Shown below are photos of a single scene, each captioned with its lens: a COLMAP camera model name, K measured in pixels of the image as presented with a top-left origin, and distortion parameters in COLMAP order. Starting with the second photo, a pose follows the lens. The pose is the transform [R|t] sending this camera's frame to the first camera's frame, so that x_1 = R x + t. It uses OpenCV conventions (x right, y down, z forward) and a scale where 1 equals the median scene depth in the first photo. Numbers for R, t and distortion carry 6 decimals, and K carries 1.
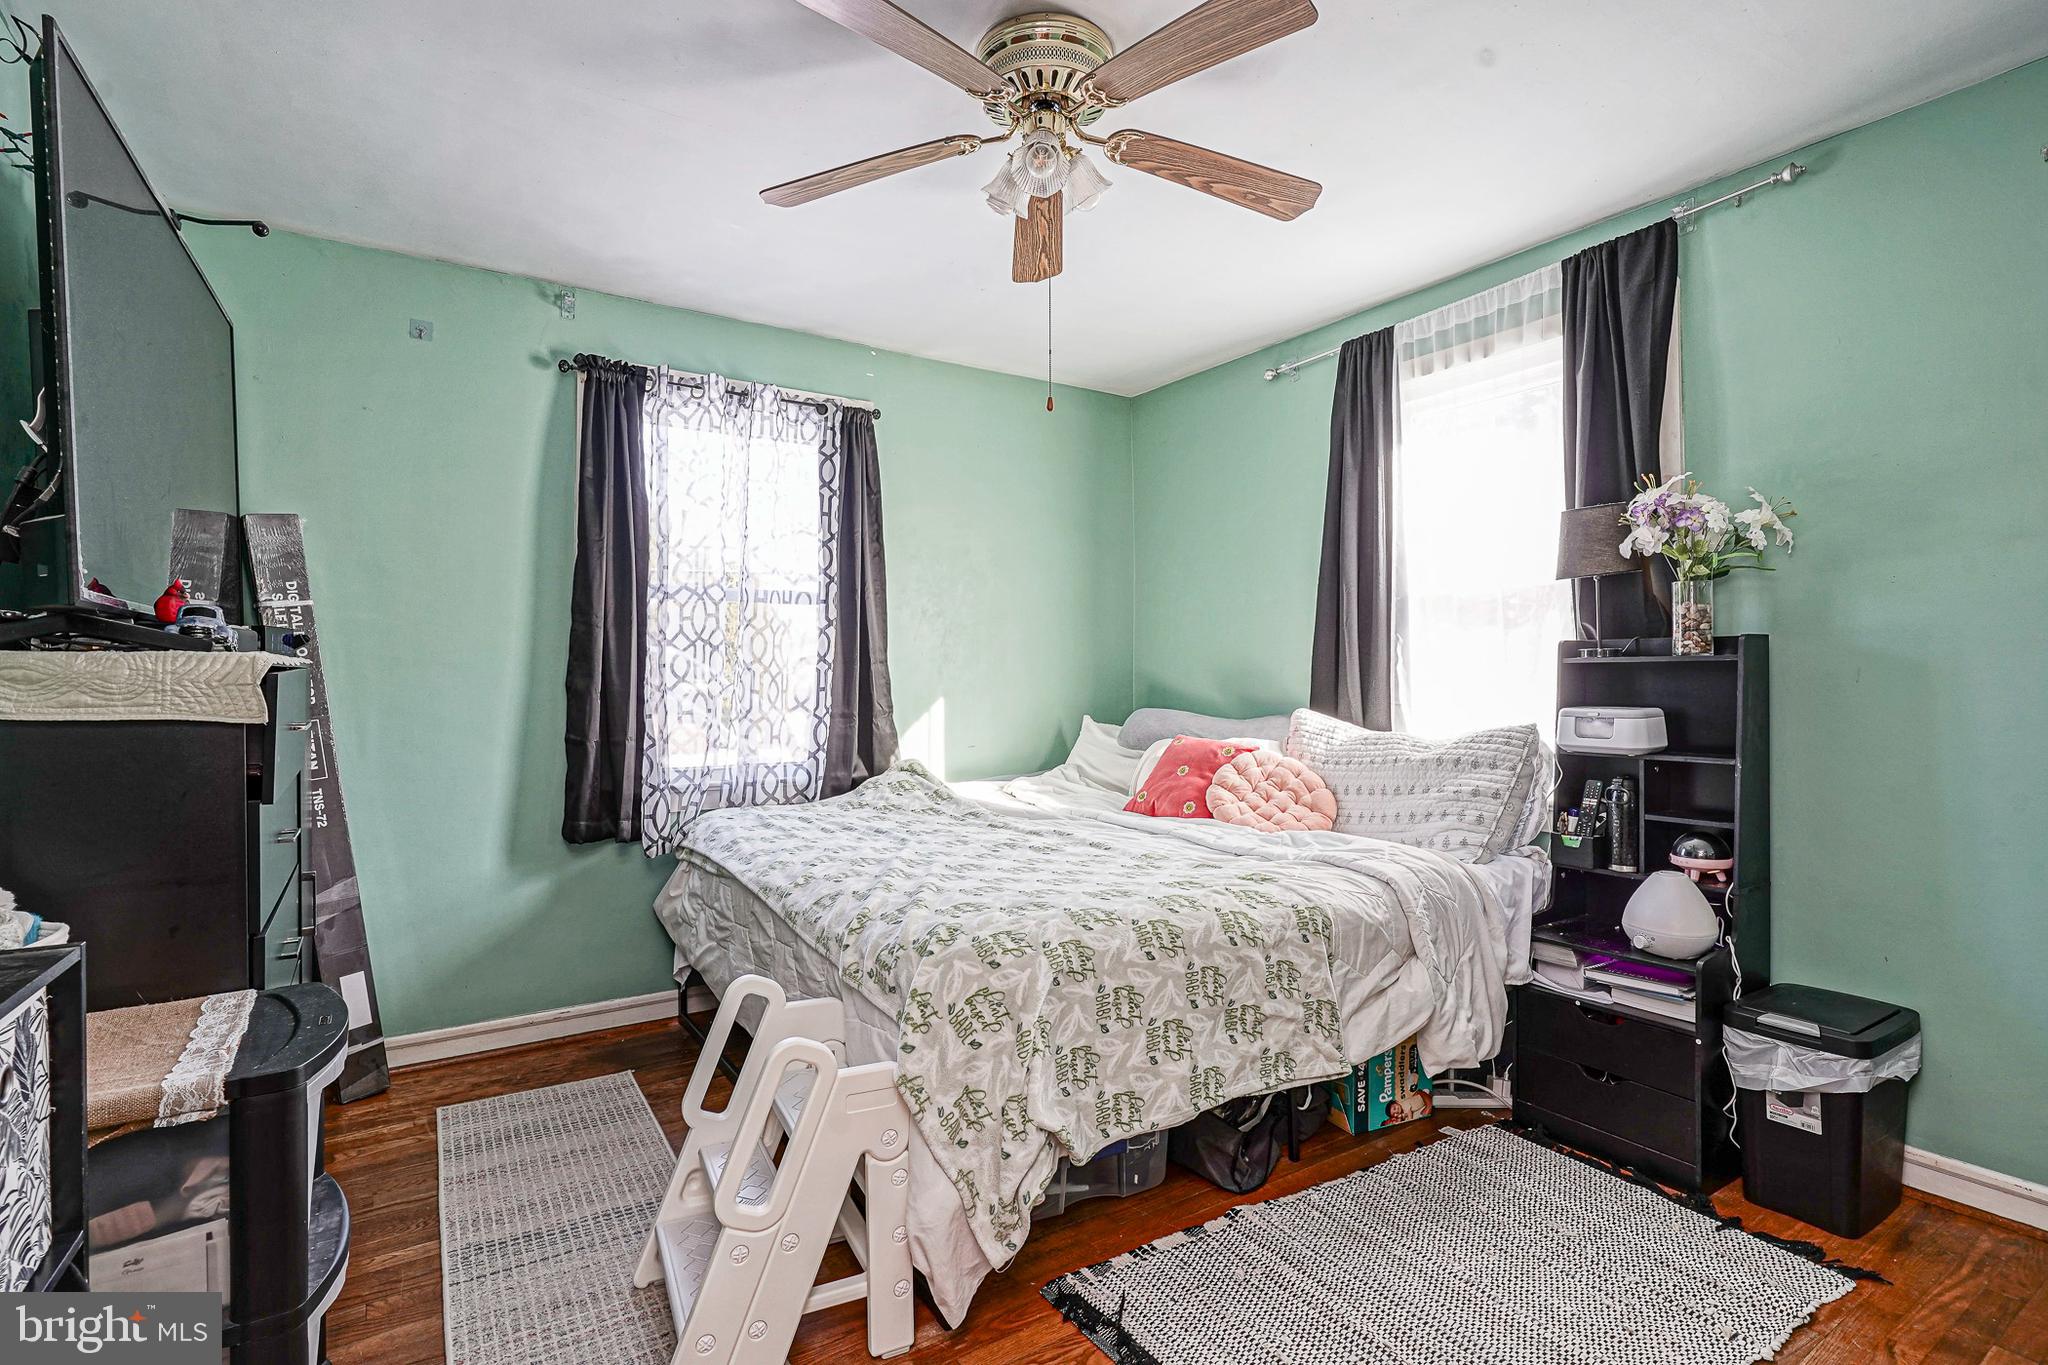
lens RADIAL K [[933.5, 0, 1064.0], [0, 933.5, 675.0], [0, 0, 1]] dist [-0.022579, 0.007738]
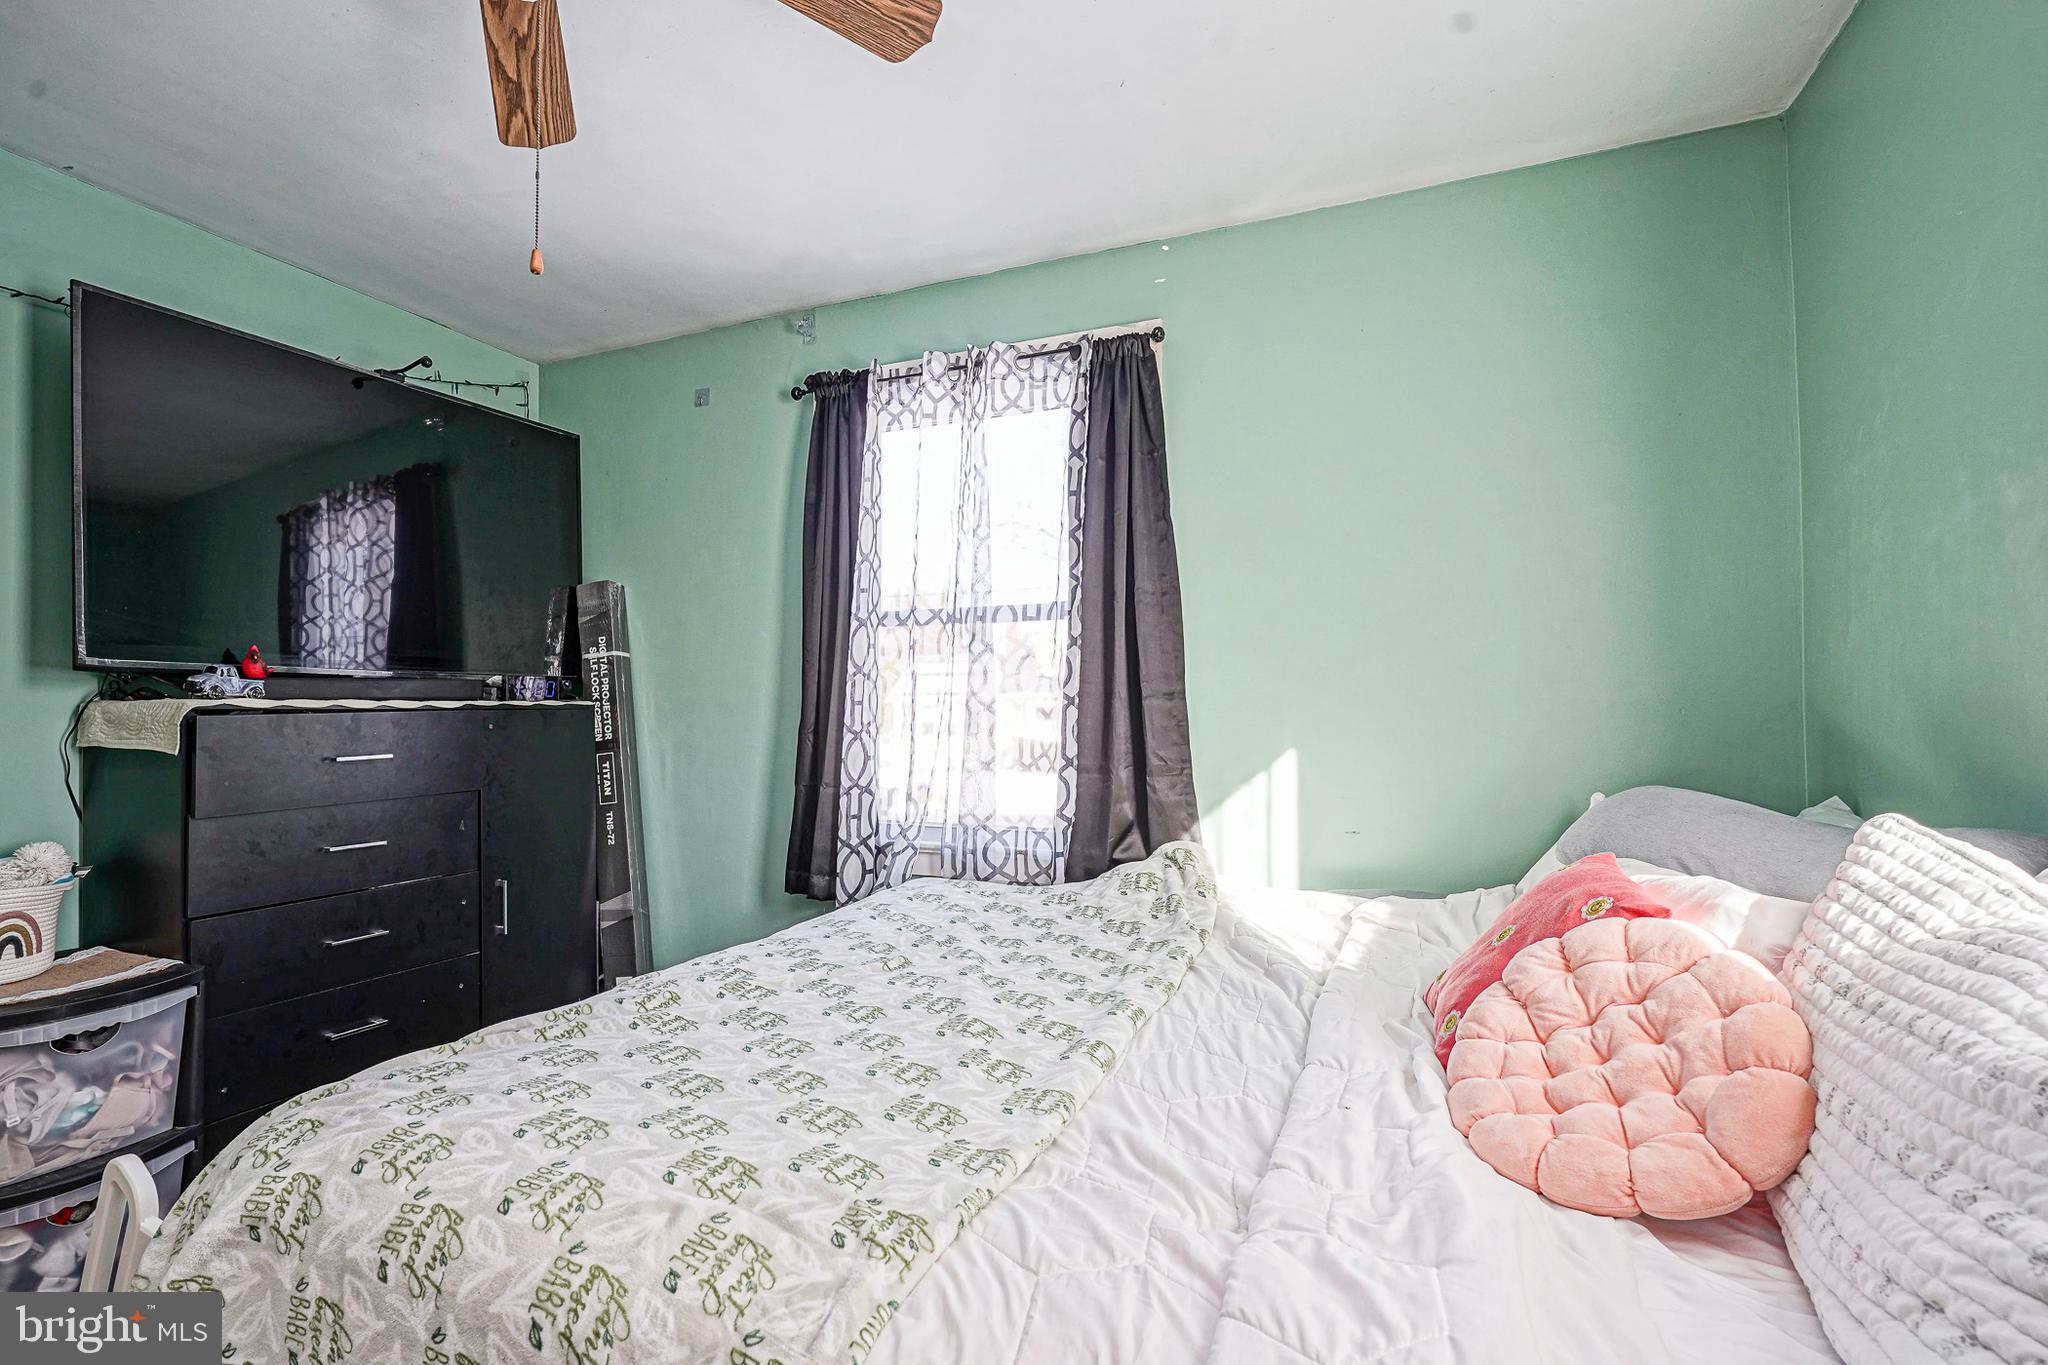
lens RADIAL K [[1024.5, 0, 1024.8], [0, 1024.5, 698.5], [0, 0, 1]] dist [-0.006398, 0.004265]
pose [[0.513025, -0.012566, -0.858281, 0.422334], [0.002411, 0.999910, -0.013199, -0.001467], [0.858370, 0.004702, 0.513010, 0.566779]]
